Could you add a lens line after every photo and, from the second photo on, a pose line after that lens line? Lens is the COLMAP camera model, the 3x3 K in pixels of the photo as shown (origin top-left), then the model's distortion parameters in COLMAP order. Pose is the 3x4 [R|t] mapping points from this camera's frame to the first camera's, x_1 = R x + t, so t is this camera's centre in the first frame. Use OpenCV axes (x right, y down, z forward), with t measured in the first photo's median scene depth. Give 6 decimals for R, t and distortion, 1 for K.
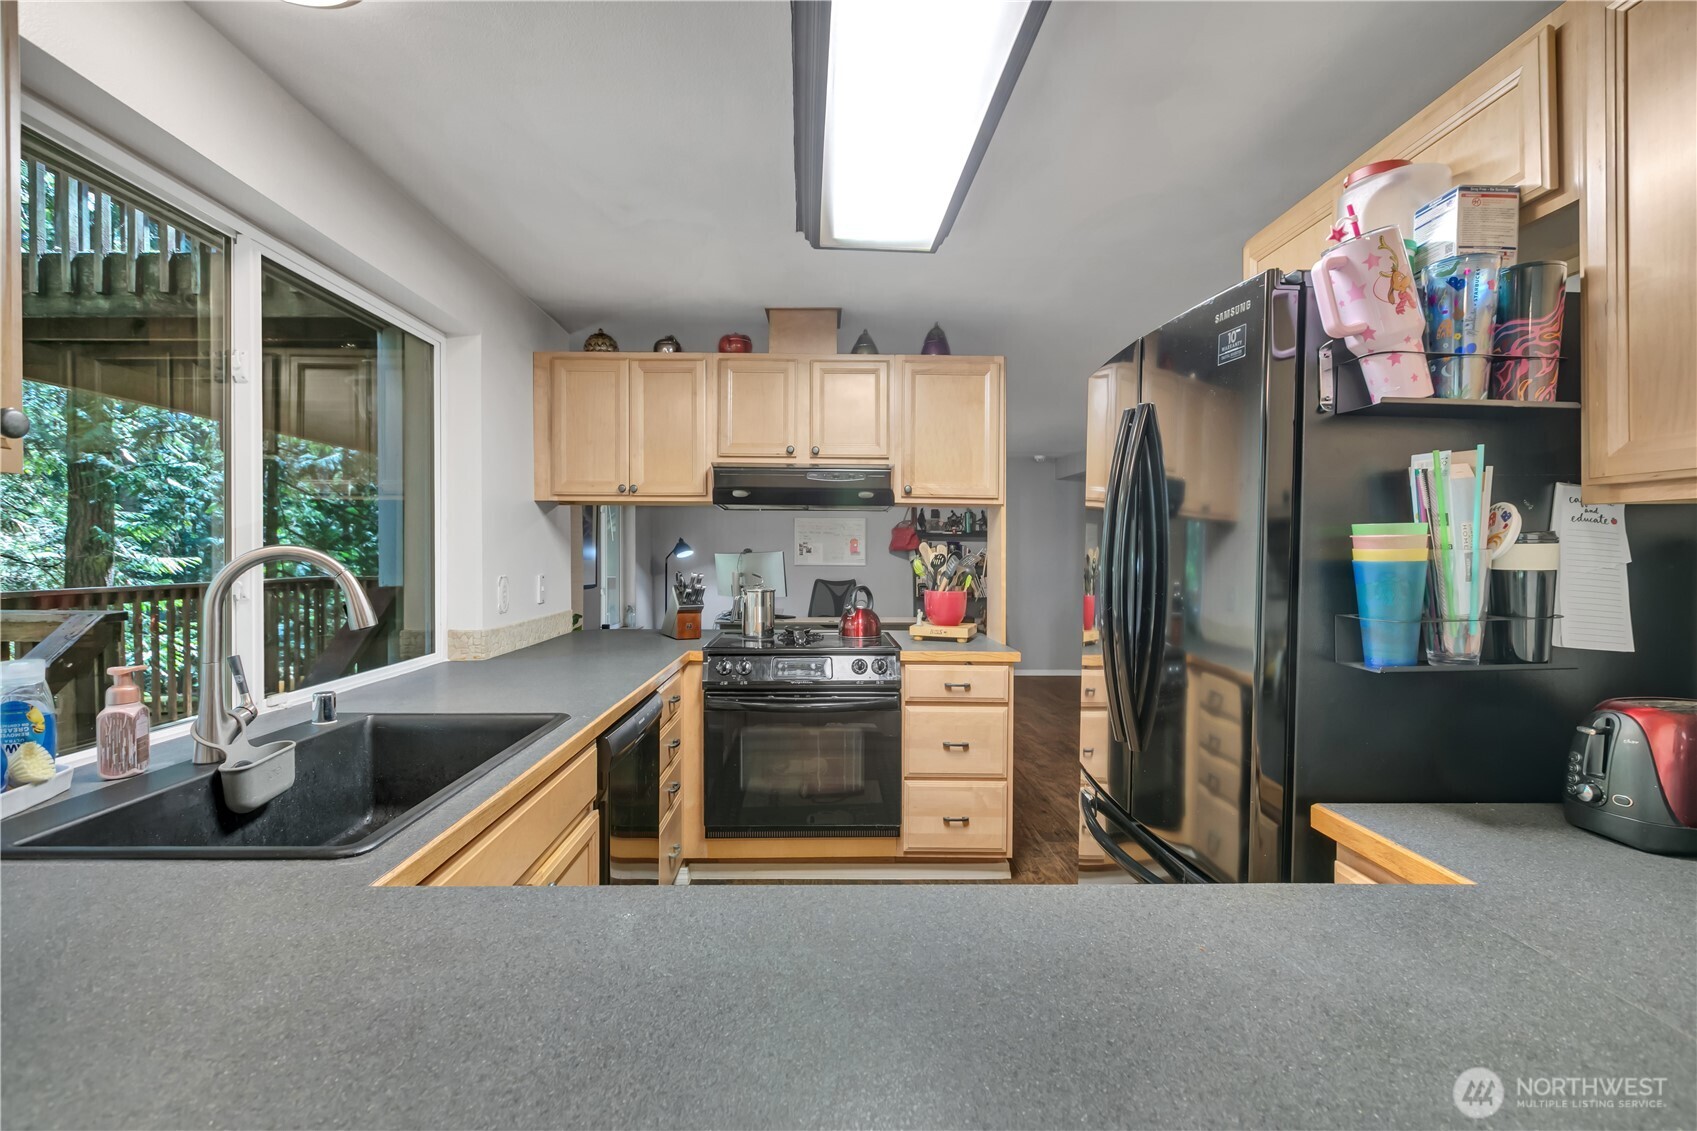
lens RADIAL K [[758.8, 0, 841.5], [0, 758.8, 539.0], [0, 0, 1]] dist [0.001287, -0.000729]
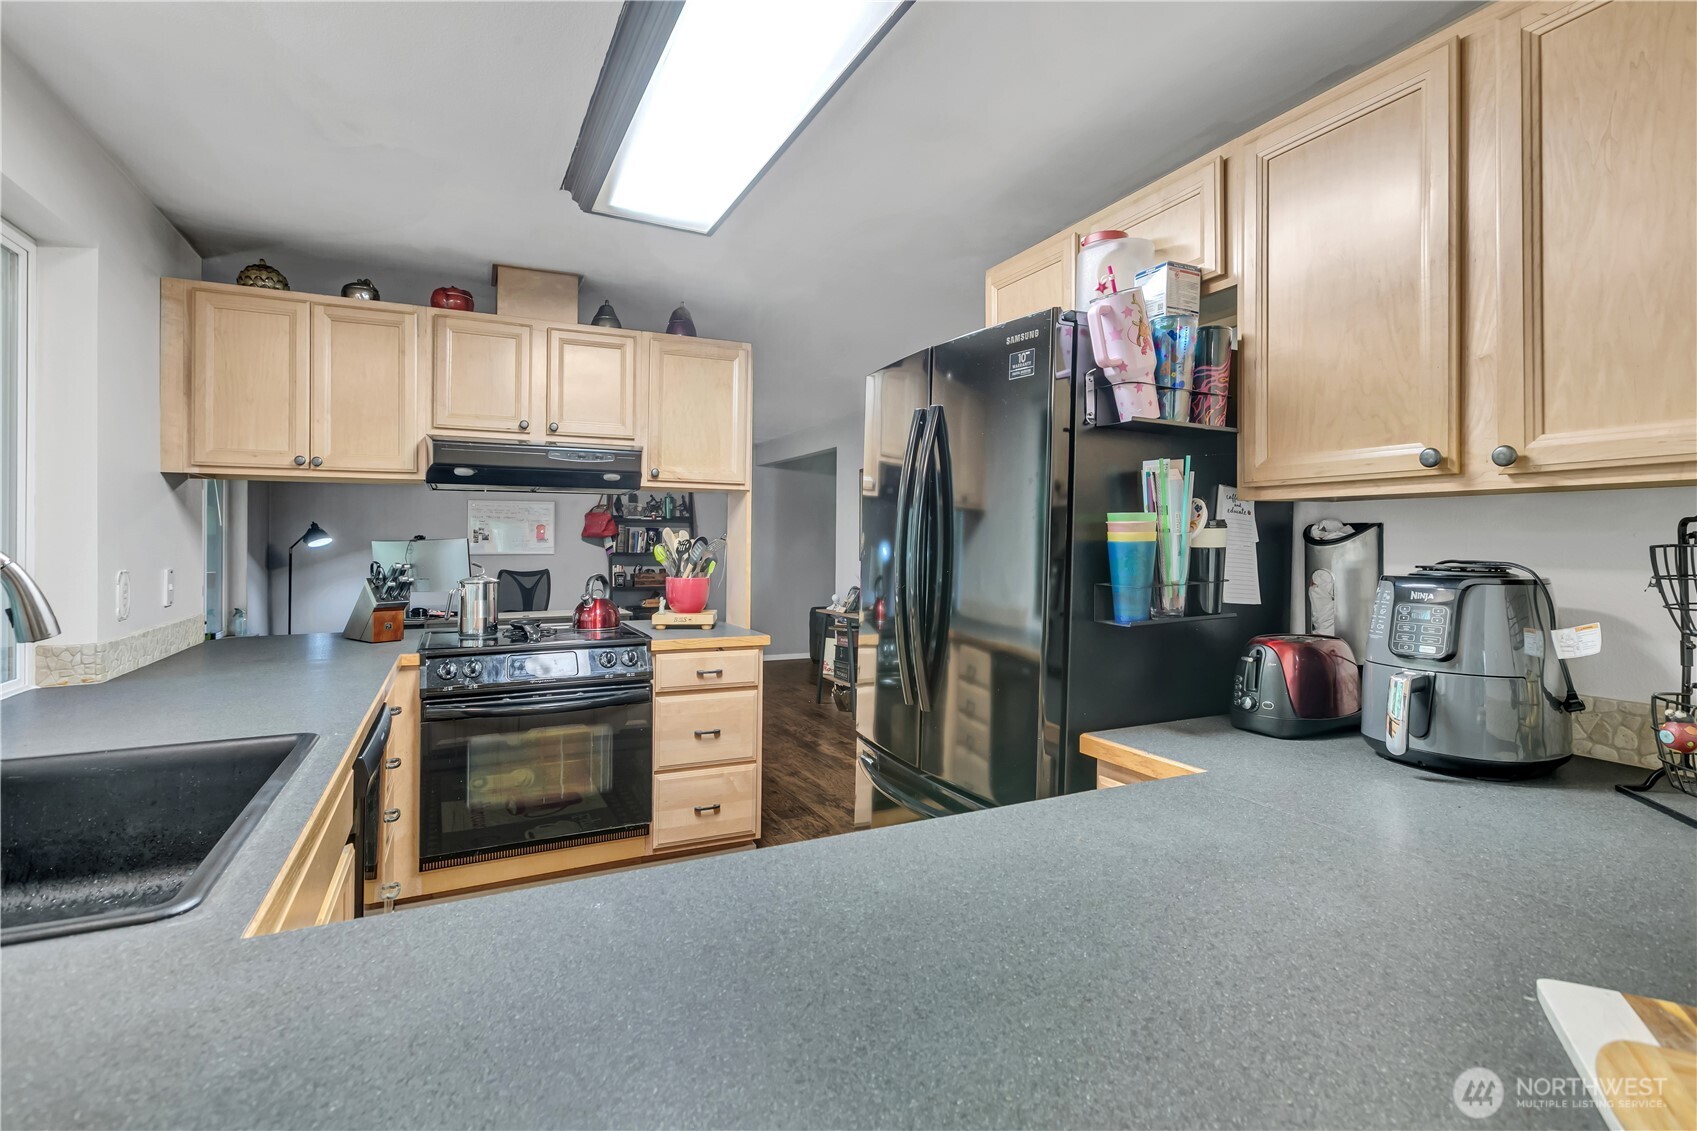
lens RADIAL K [[794.6, 0, 844.7], [0, 794.6, 525.4], [0, 0, 1]] dist [0.003016, 0.000453]
pose [[0.911080, 0.003962, 0.412211, -0.149528], [-0.003819, 0.999992, -0.001170, 0.002476], [-0.412212, -0.000508, 0.911088, -0.022957]]
